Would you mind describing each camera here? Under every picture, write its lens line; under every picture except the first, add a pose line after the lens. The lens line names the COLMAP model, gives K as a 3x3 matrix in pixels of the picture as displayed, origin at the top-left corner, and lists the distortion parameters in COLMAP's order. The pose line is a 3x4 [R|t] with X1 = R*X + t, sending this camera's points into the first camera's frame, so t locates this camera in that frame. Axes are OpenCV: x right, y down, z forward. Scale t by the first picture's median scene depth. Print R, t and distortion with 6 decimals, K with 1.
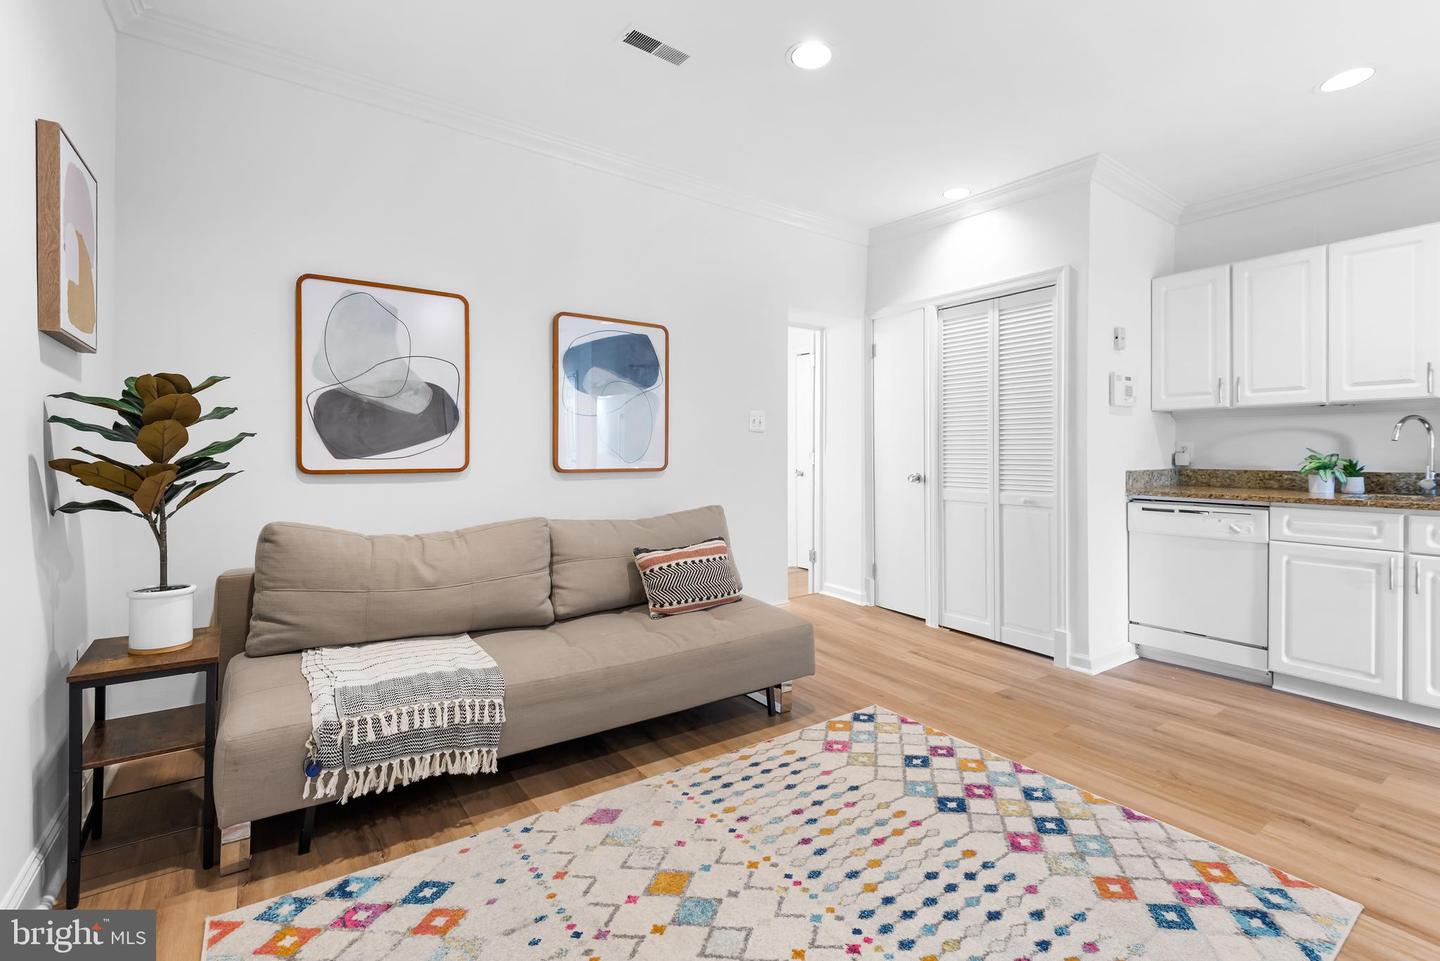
lens RADIAL K [[649.8, 0, 736.8], [0, 649.8, 462.5], [0, 0, 1]] dist [0.031589, -0.018570]
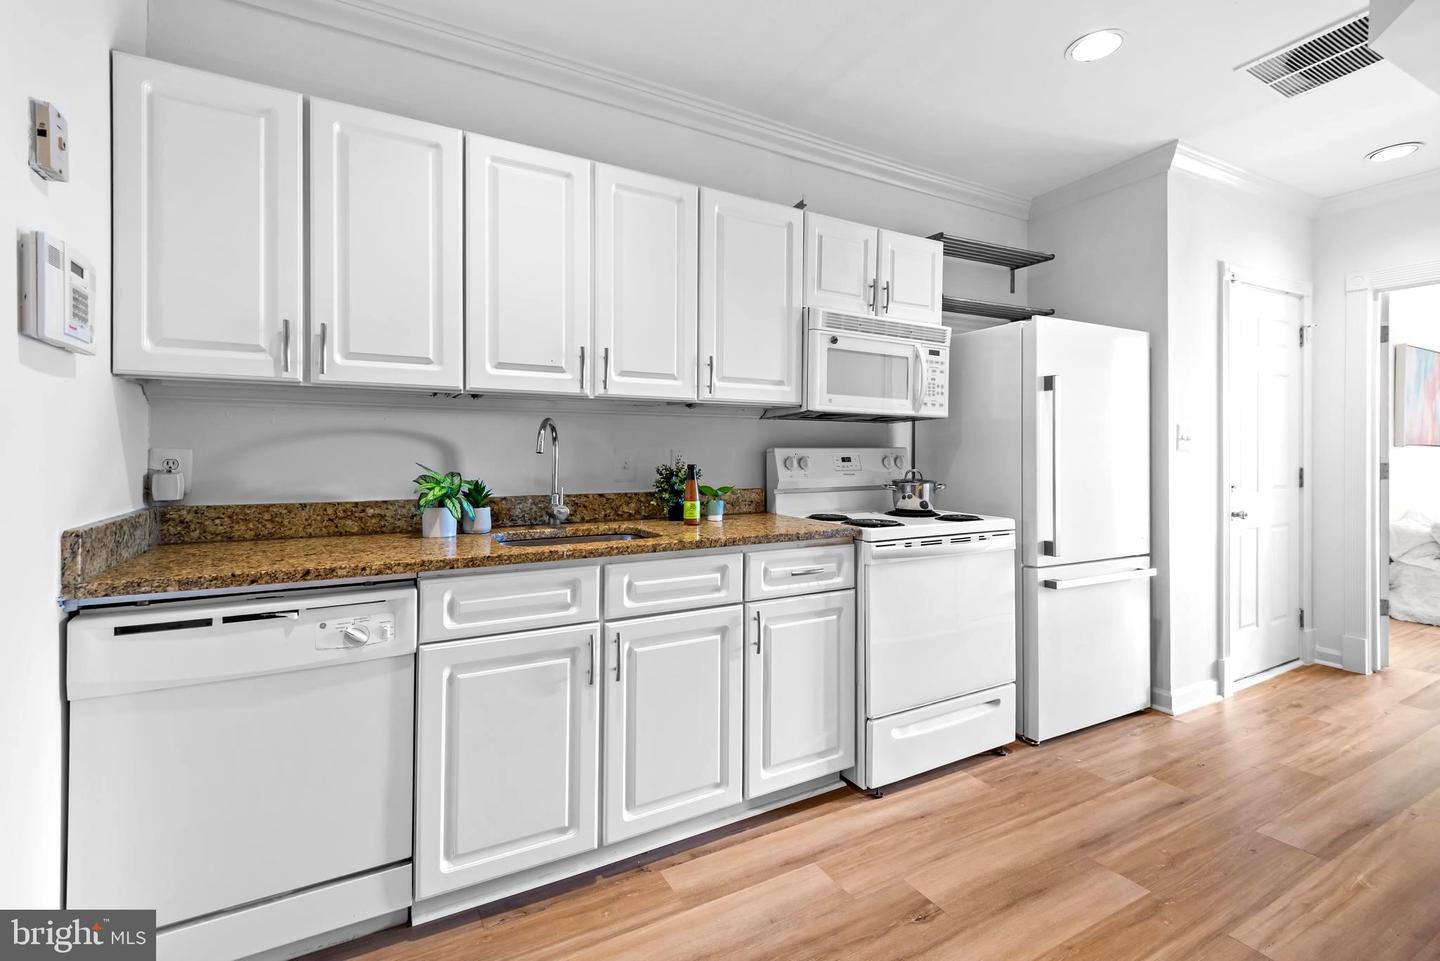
lens RADIAL K [[659.5, 0, 745.5], [0, 659.5, 449.5], [0, 0, 1]] dist [0.036064, -0.019021]
pose [[0.101206, 0.008500, 0.994829, 0.401779], [0.013378, 0.999861, -0.009904, -0.033847], [-0.994776, 0.014312, 0.101078, 0.879484]]
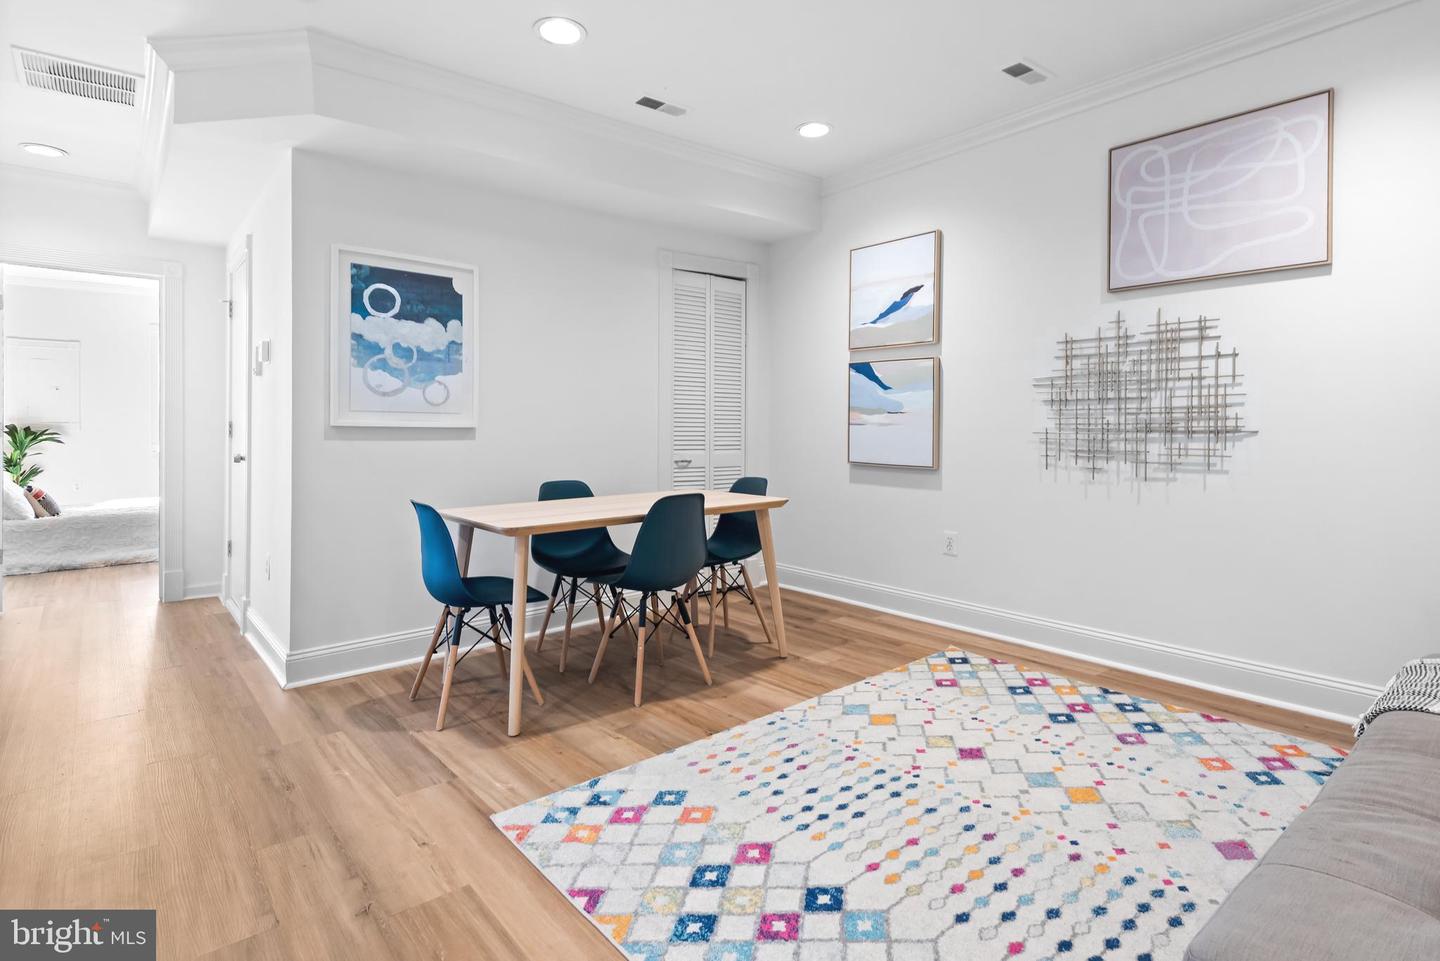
lens RADIAL K [[739.1, 0, 727.2], [0, 739.1, 431.4], [0, 0, 1]] dist [0.022005, -0.001236]
pose [[-0.997817, -0.001860, -0.066019, 0.412497], [-0.003172, 0.999799, 0.019774, -0.015459], [0.065969, 0.019940, -0.997622, 1.522529]]
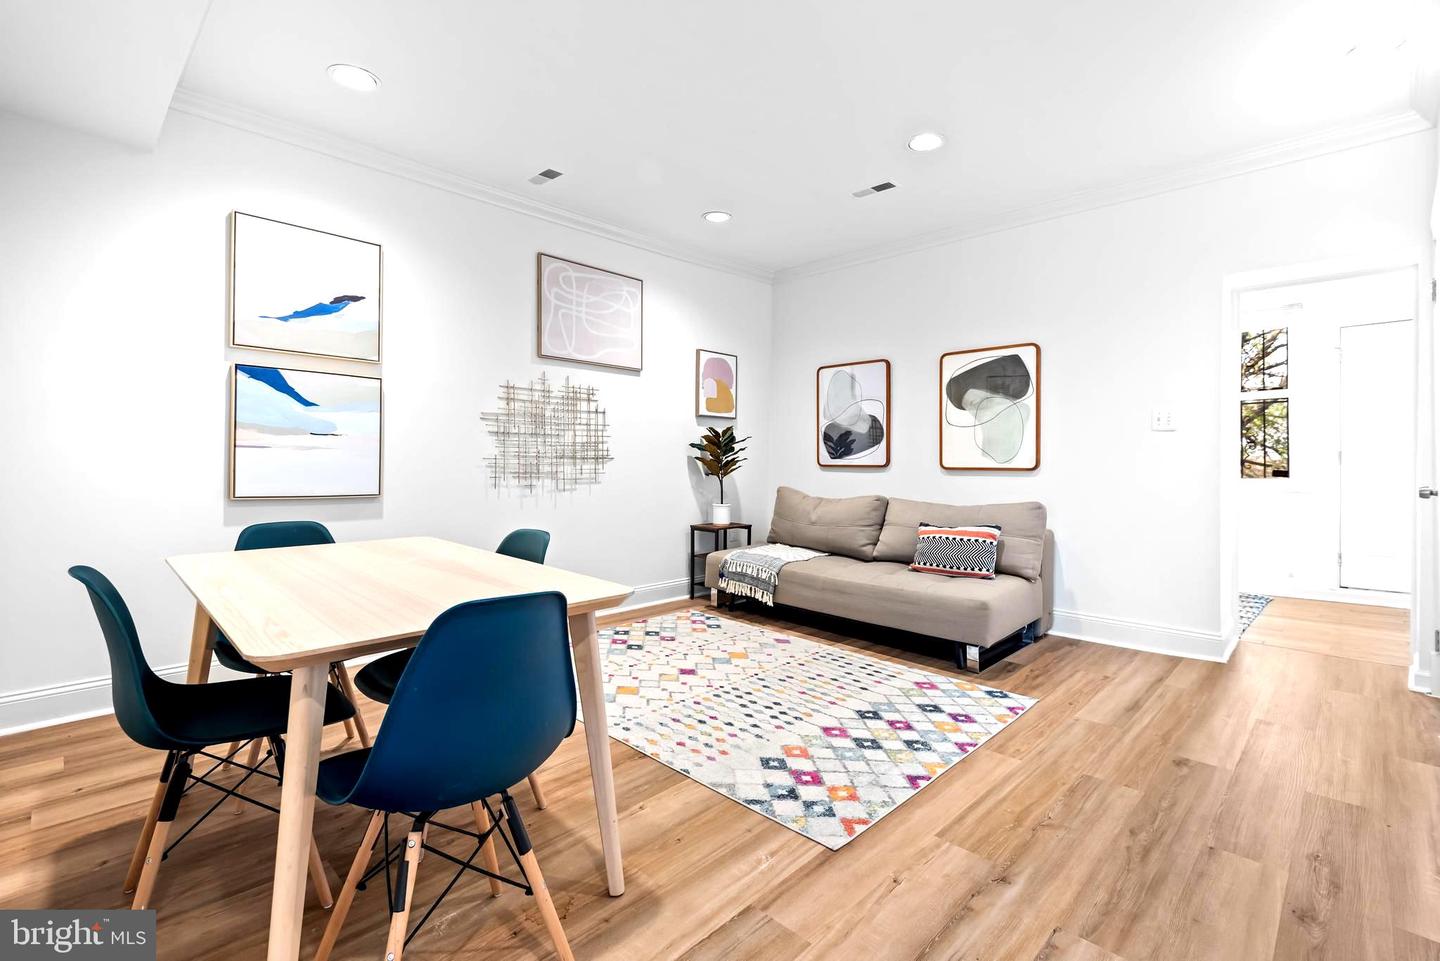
lens RADIAL K [[649.8, 0, 736.8], [0, 649.8, 462.5], [0, 0, 1]] dist [0.031589, -0.018570]
pose [[0.171213, -0.002465, -0.985231, 1.324328], [-0.017984, 0.999822, -0.005626, 0.021388], [0.985070, 0.018682, 0.171138, 0.421737]]
